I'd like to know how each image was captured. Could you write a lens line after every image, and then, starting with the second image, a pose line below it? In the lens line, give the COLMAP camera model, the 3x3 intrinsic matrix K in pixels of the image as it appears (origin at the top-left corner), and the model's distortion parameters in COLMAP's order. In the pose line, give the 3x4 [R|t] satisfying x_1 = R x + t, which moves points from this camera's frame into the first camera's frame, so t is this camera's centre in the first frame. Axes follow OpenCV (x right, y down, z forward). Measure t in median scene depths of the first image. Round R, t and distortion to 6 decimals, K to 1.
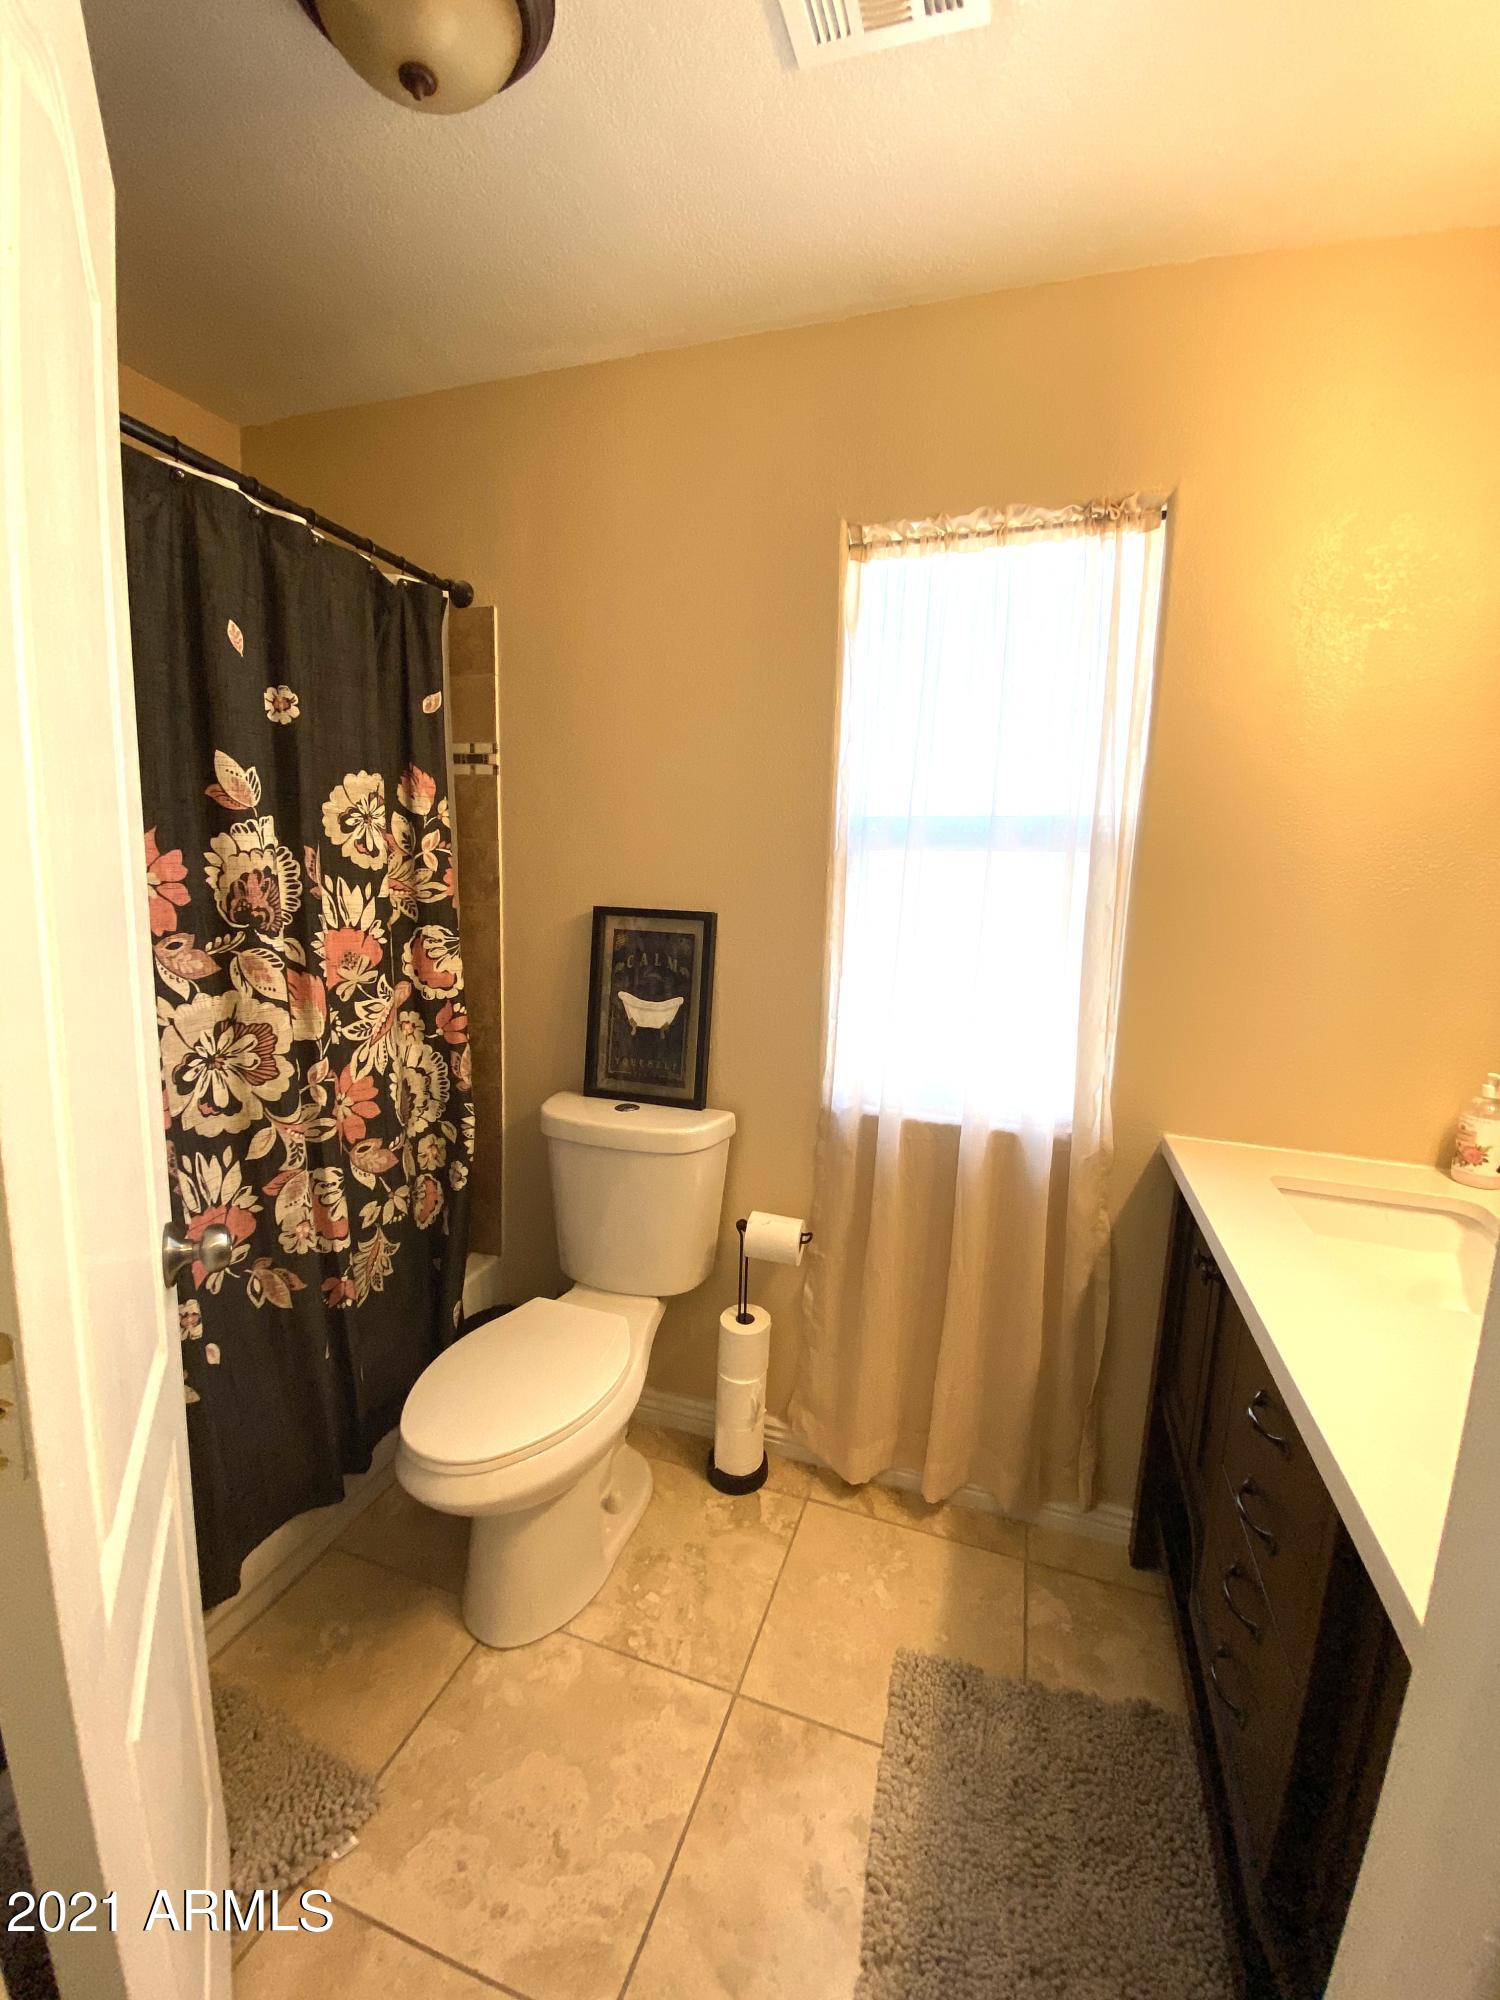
lens RADIAL K [[813.2, 0, 750.0], [0, 813.2, 1000.0], [0, 0, 1]] dist [0.017740, -0.018550]
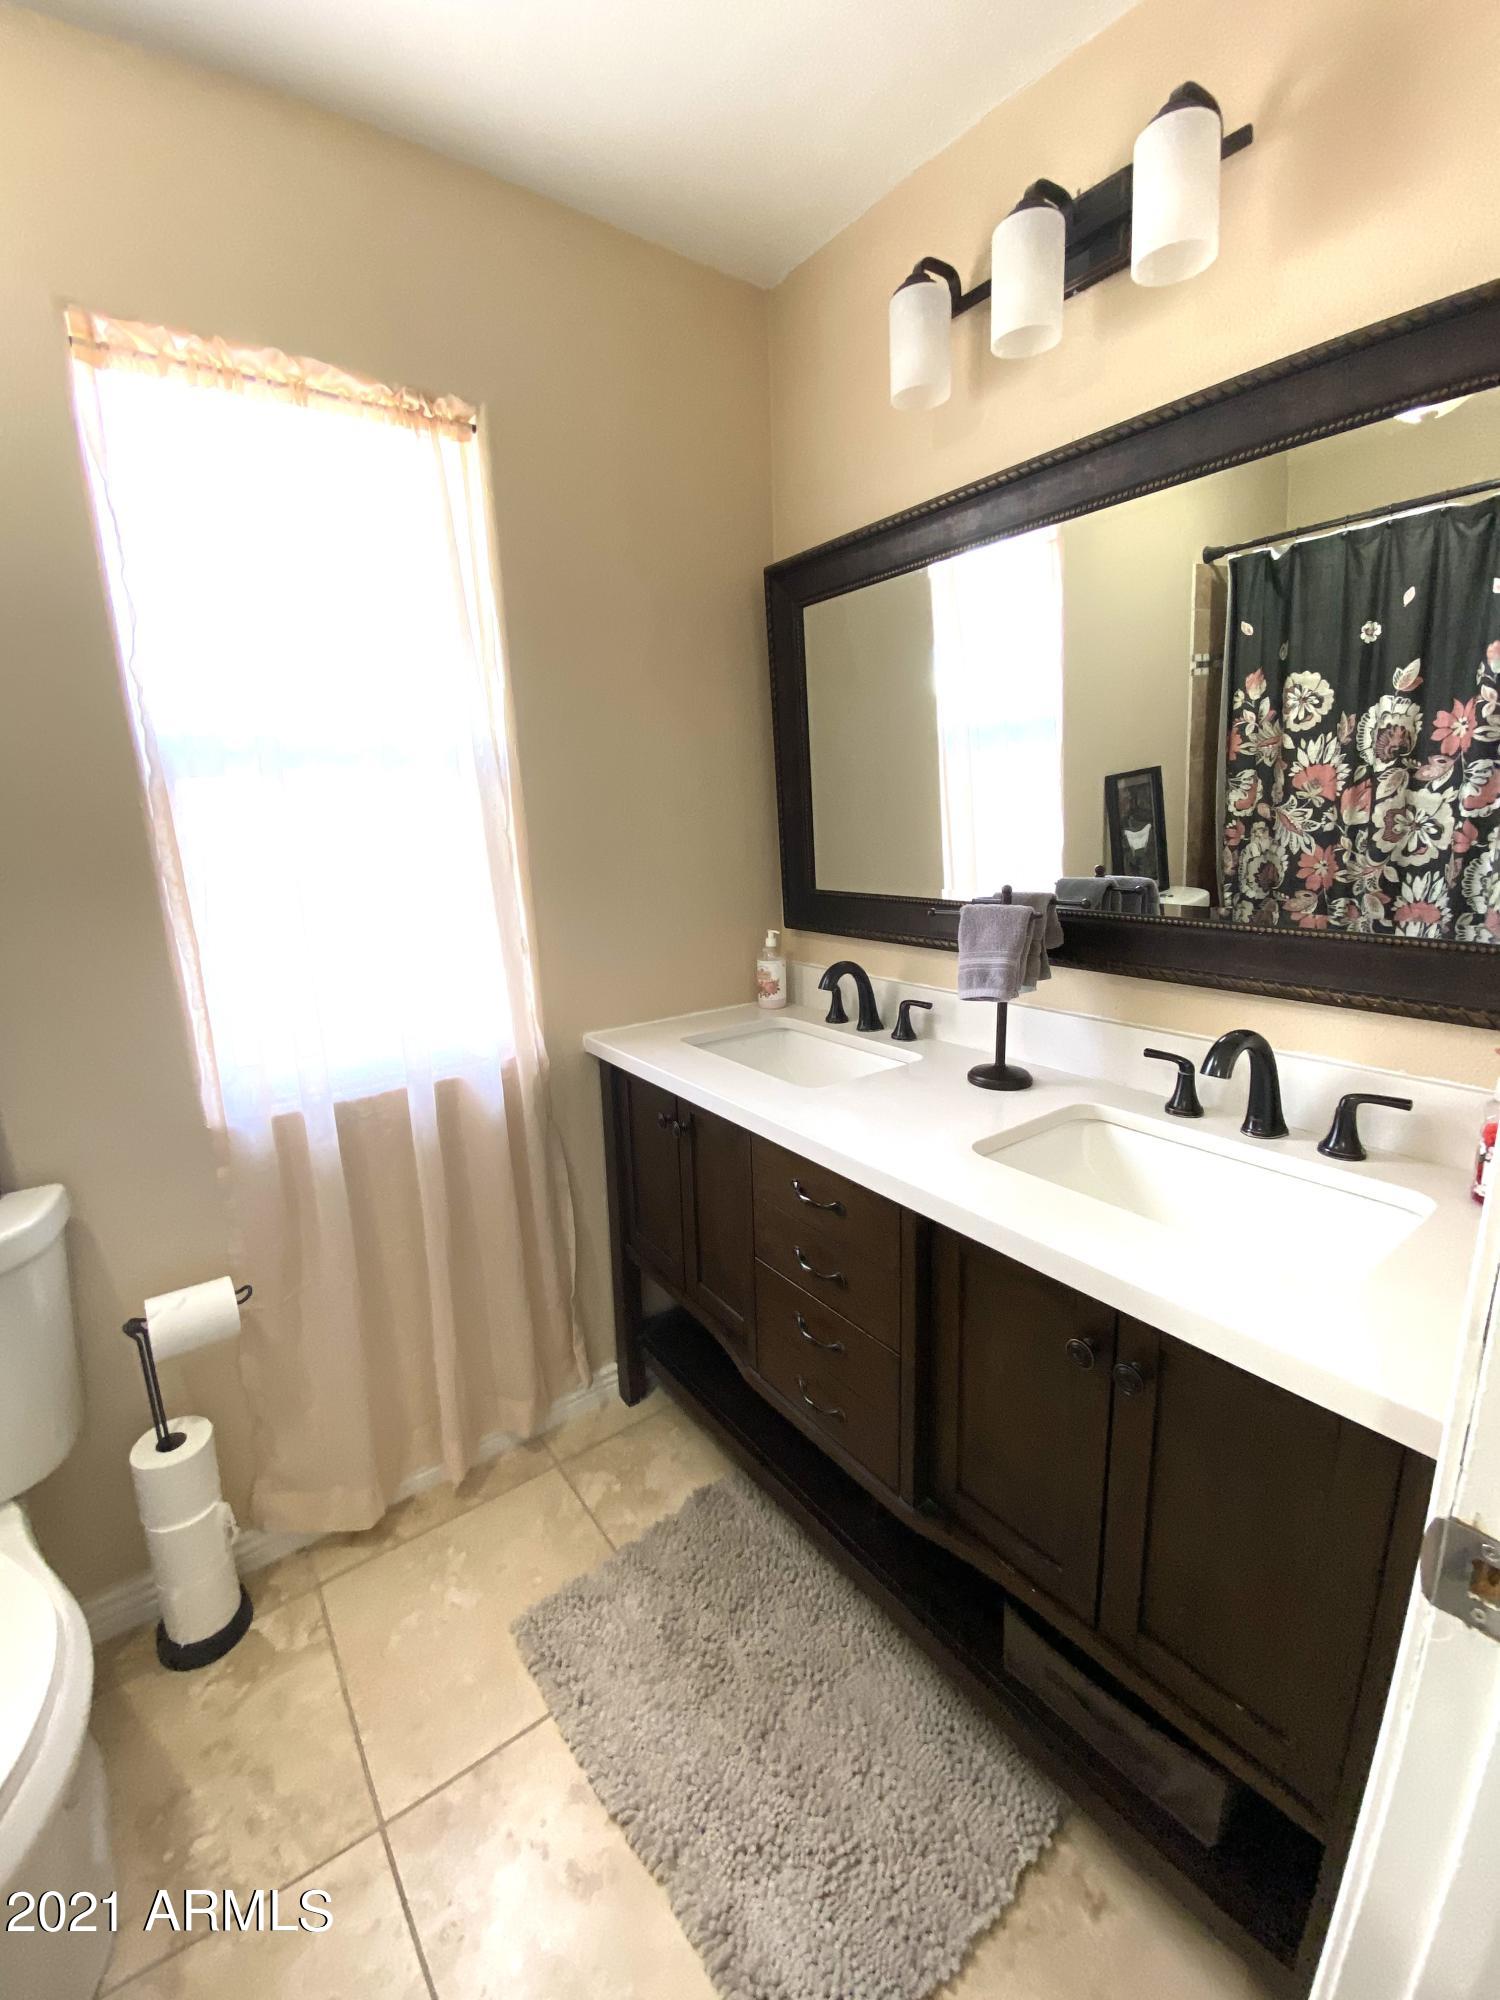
lens RADIAL K [[813.2, 0, 750.0], [0, 813.2, 1000.0], [0, 0, 1]] dist [0.017740, -0.018550]
pose [[0.568481, -0.232222, 0.789242, -0.228809], [0.170060, 0.971785, 0.163440, -0.026179], [-0.804928, 0.041306, 0.591933, 0.165429]]
